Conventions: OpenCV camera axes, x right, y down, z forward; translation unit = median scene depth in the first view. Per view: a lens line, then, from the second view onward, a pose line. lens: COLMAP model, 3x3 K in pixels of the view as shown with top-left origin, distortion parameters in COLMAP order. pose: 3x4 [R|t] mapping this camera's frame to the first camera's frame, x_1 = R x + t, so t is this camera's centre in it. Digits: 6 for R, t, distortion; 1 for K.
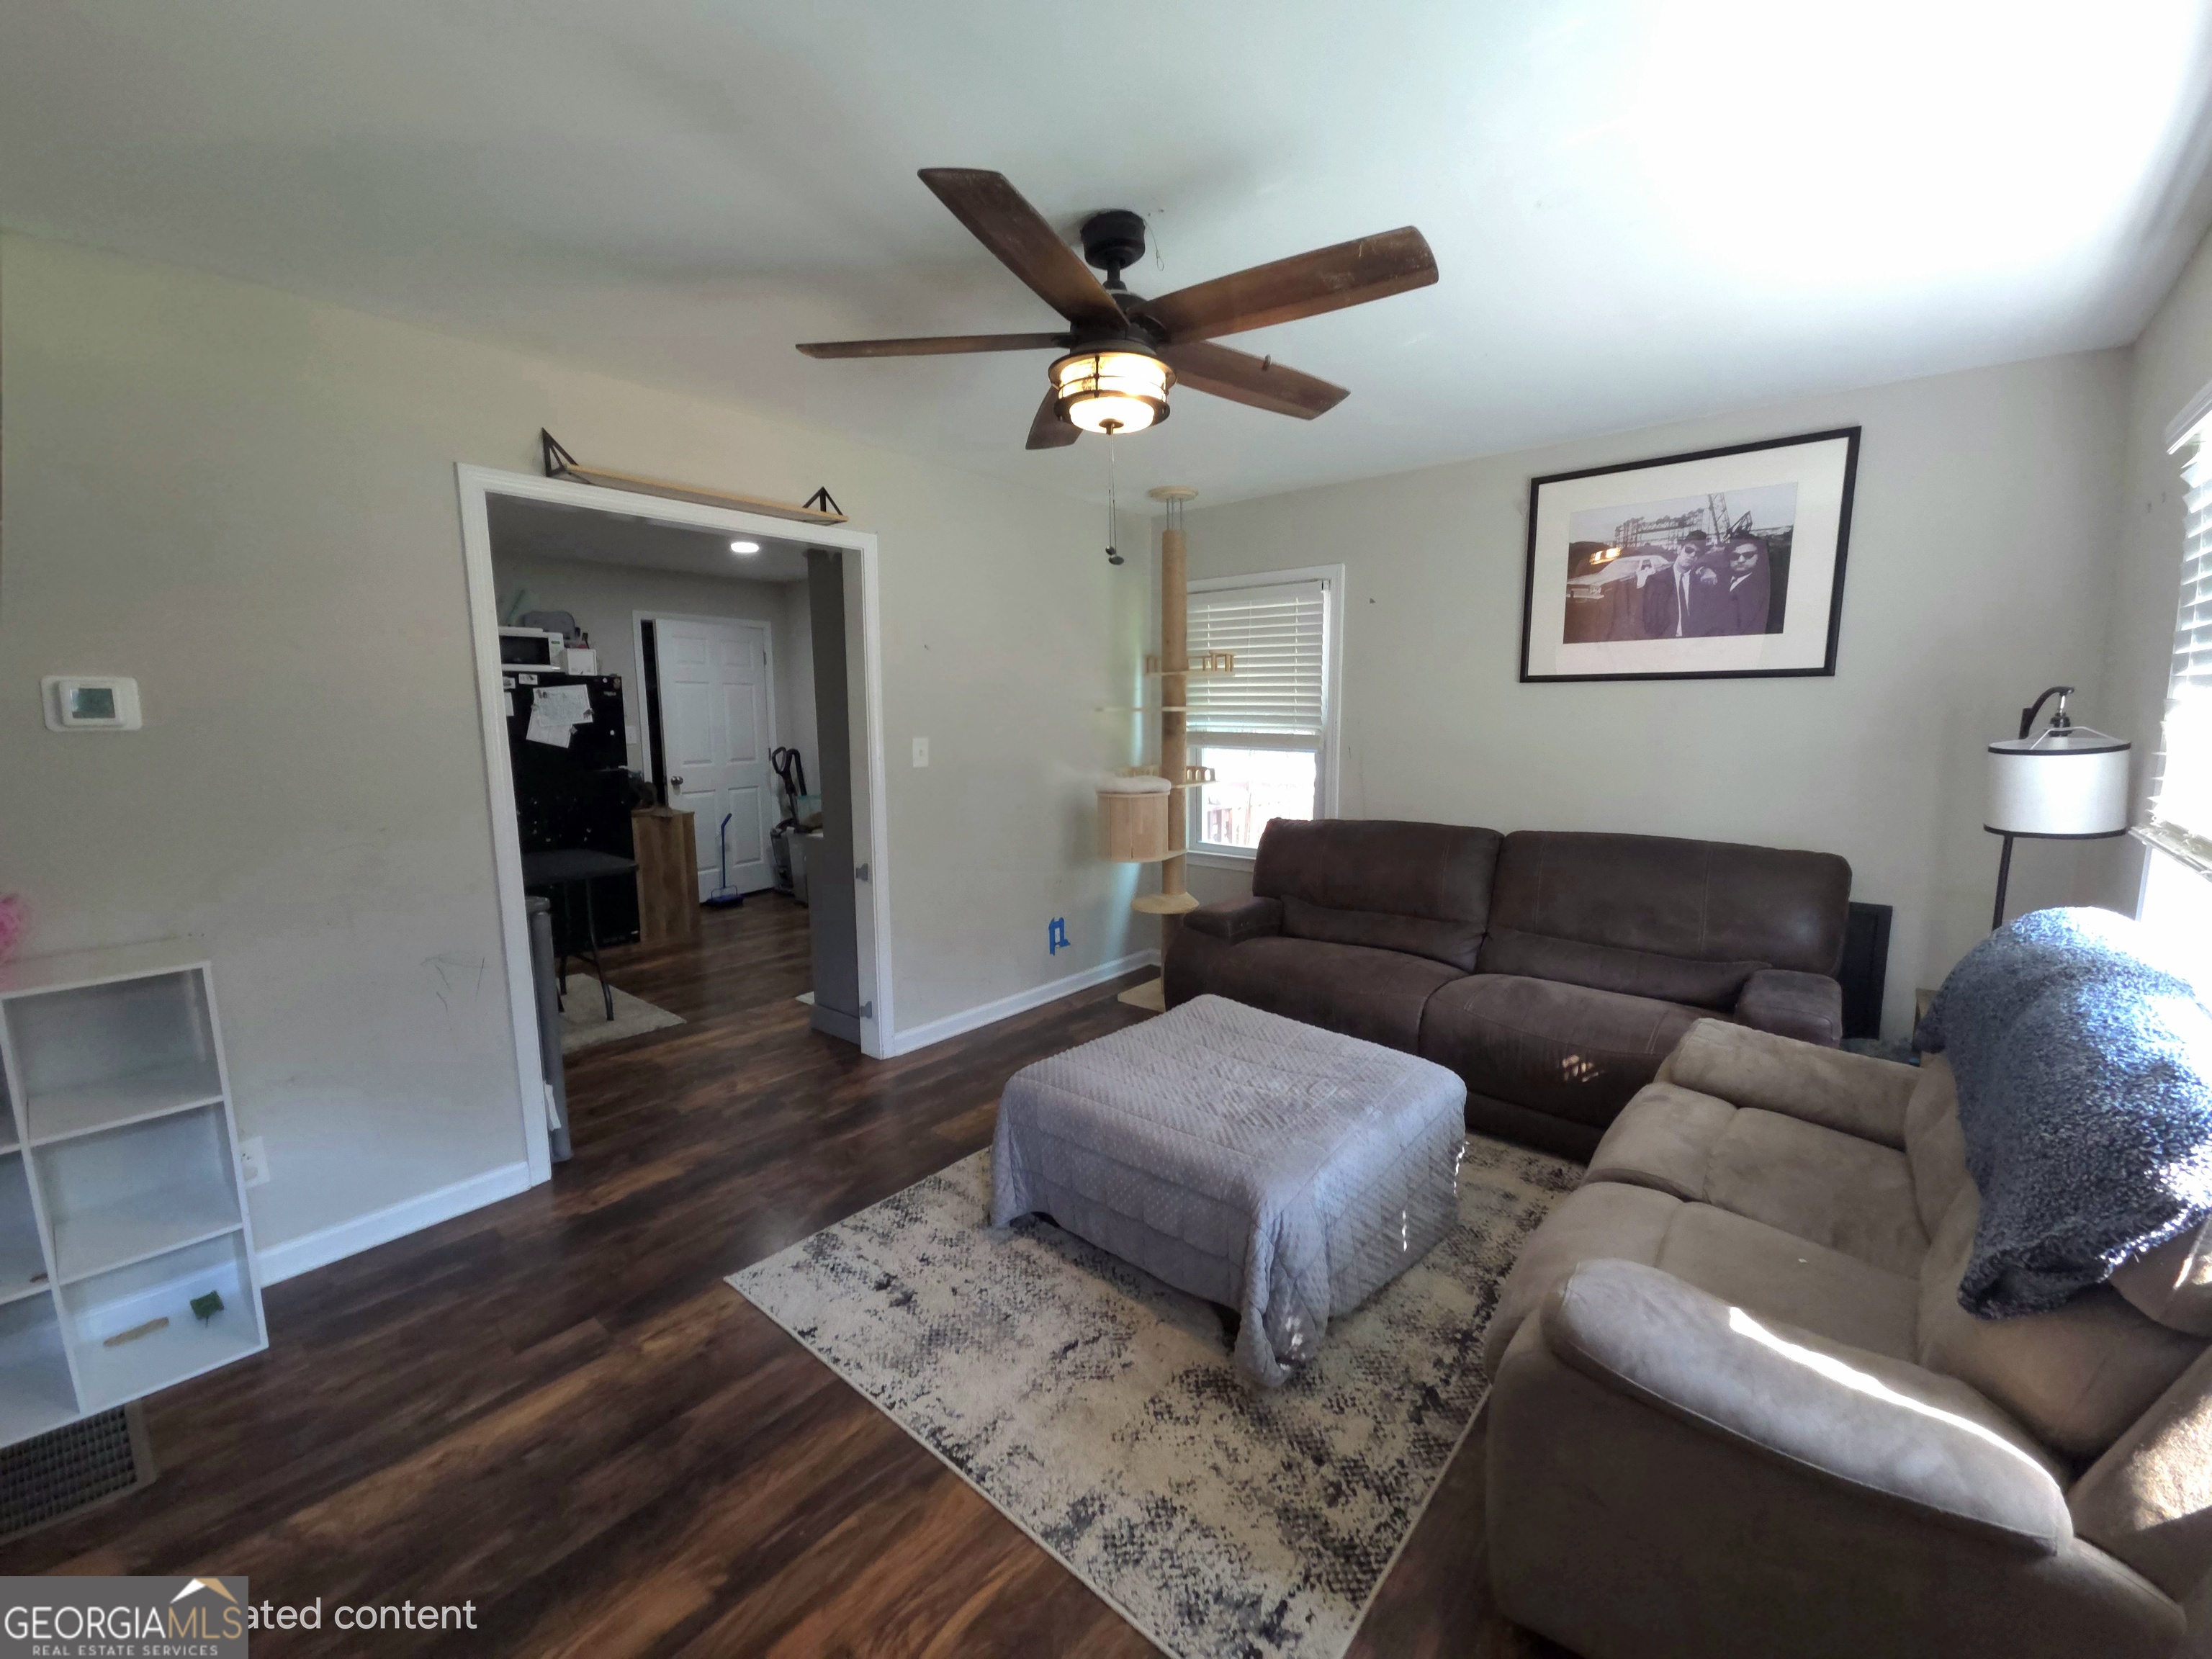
lens RADIAL K [[904.1, 0, 1105.0], [0, 904.1, 825.9], [0, 0, 1]] dist [-0.000236, -0.000047]
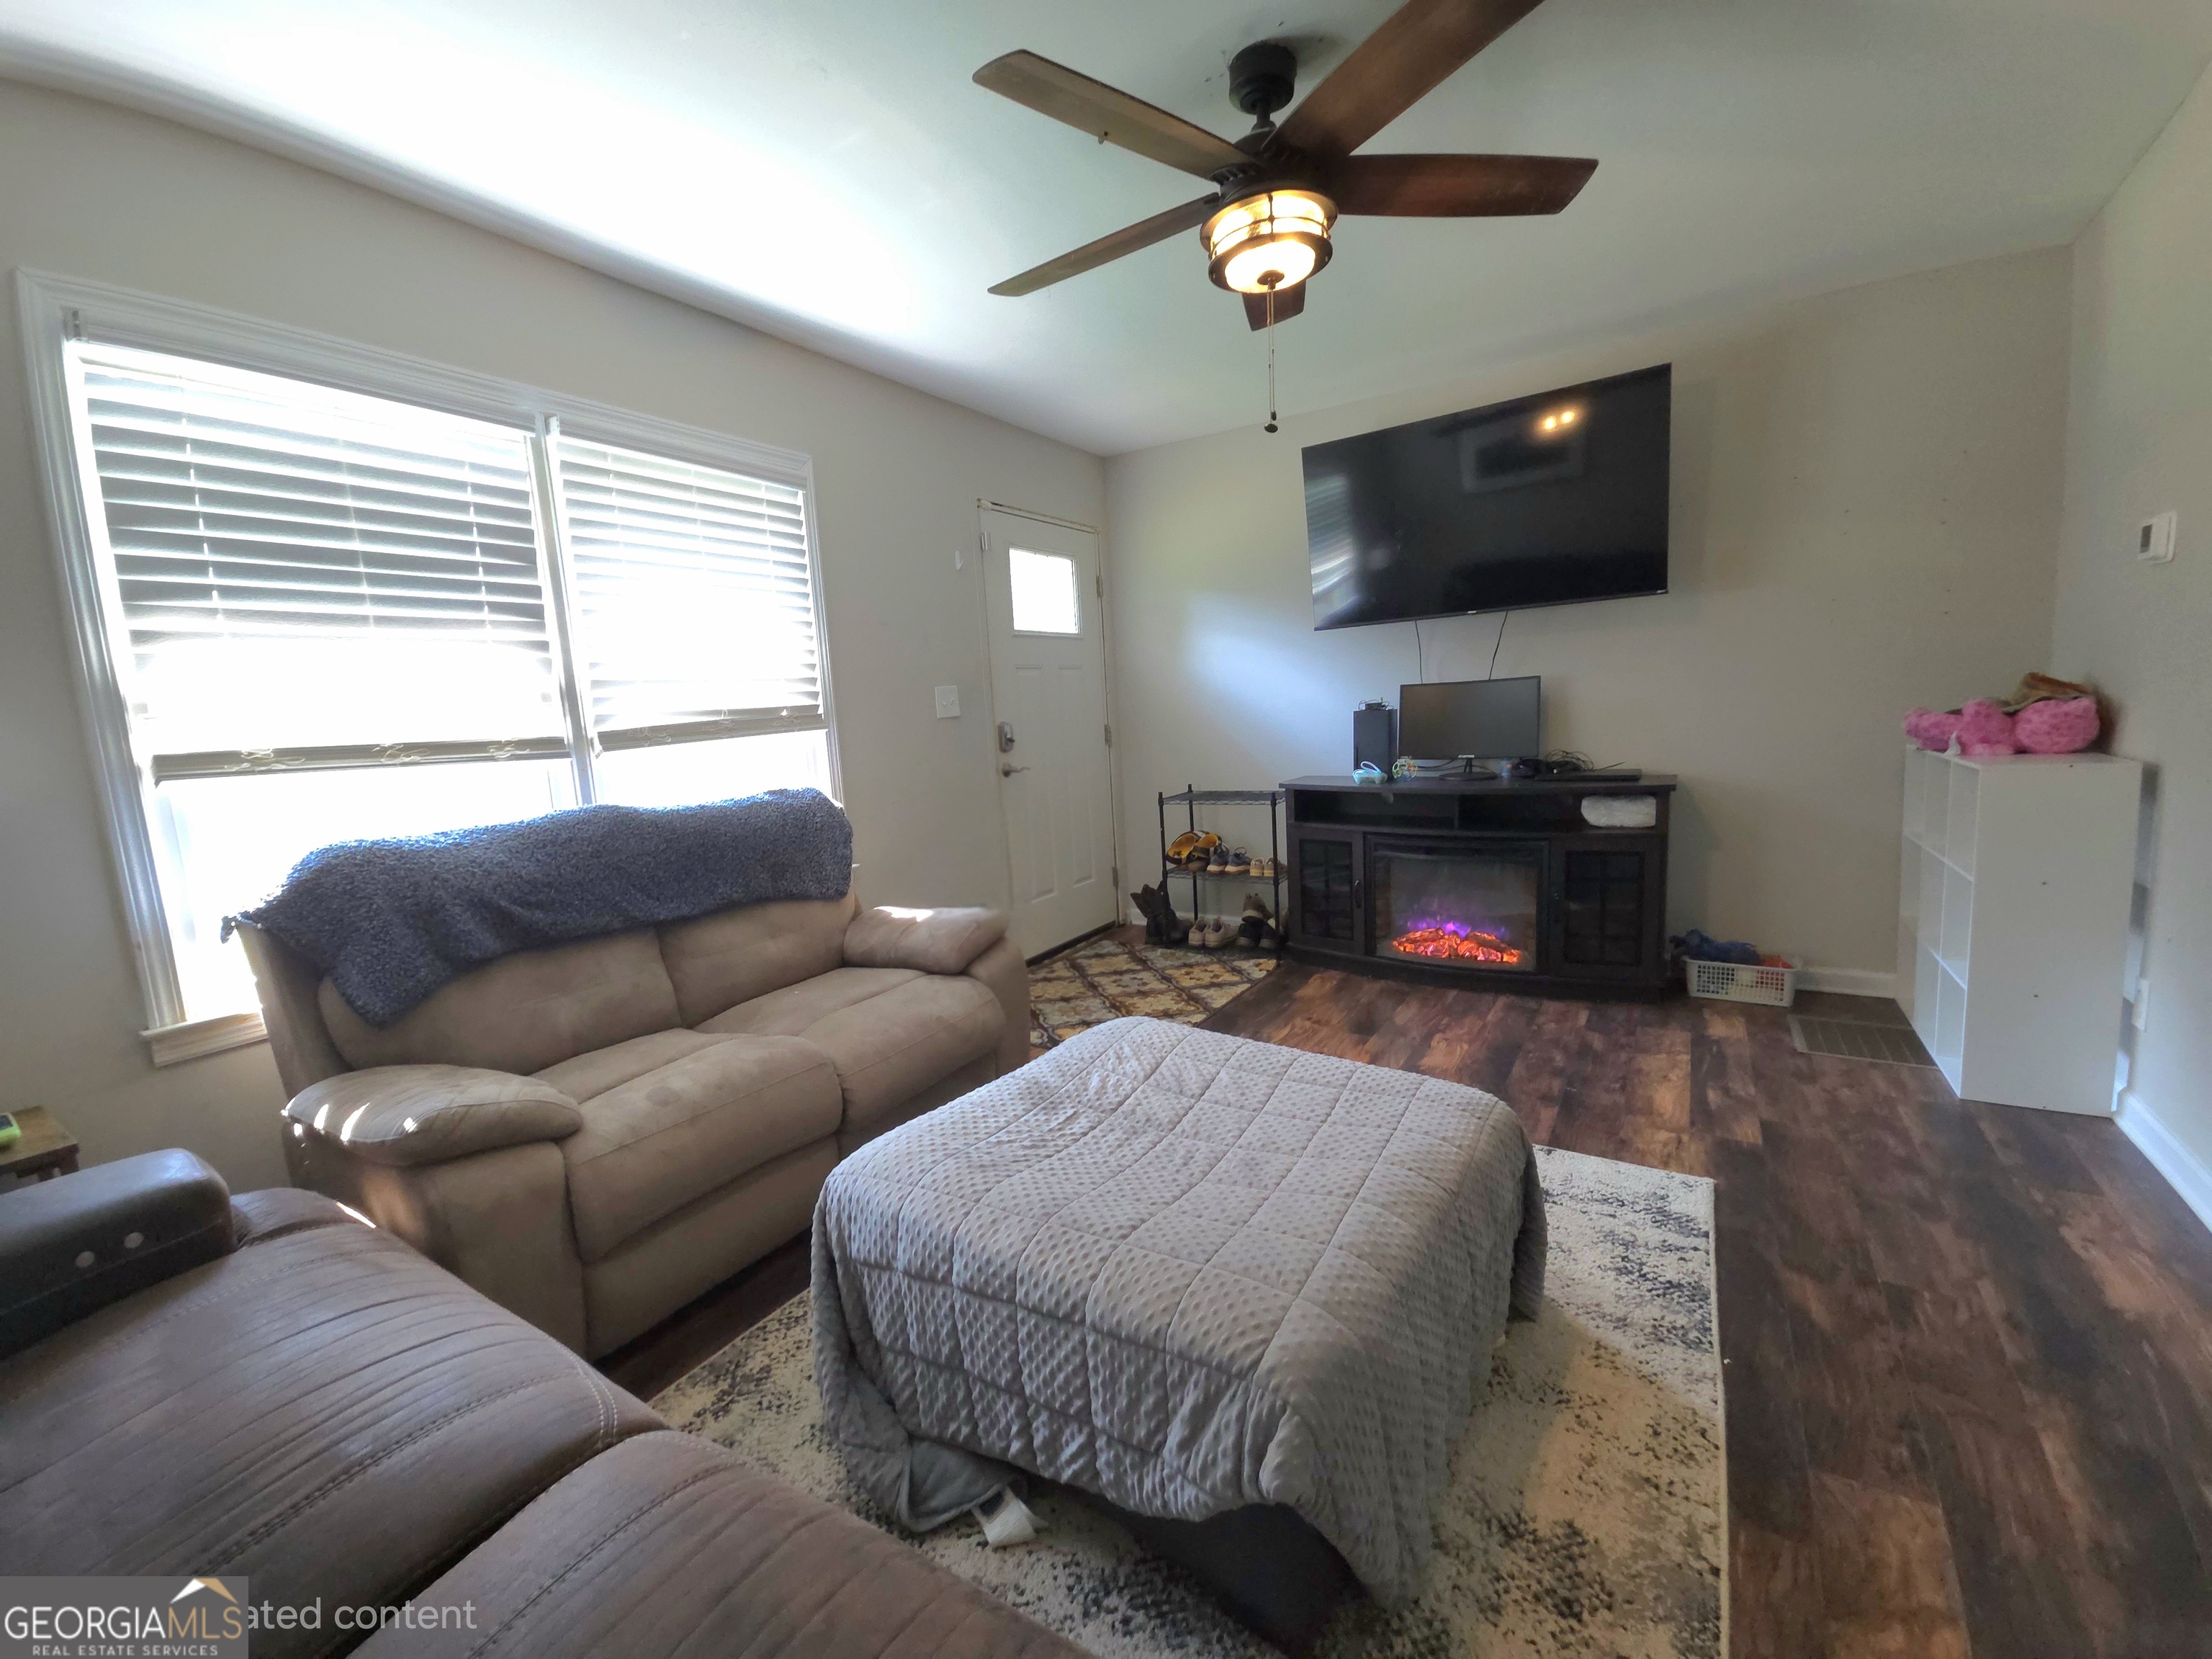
lens RADIAL K [[904.1, 0, 1101.1], [0, 904.1, 824.2], [0, 0, 1]] dist [-0.000236, -0.000047]
pose [[-0.987064, 0.084130, -0.136481, 0.289162], [0.044632, 0.961801, 0.270088, -0.129542], [0.153990, 0.260503, -0.953114, 1.638580]]
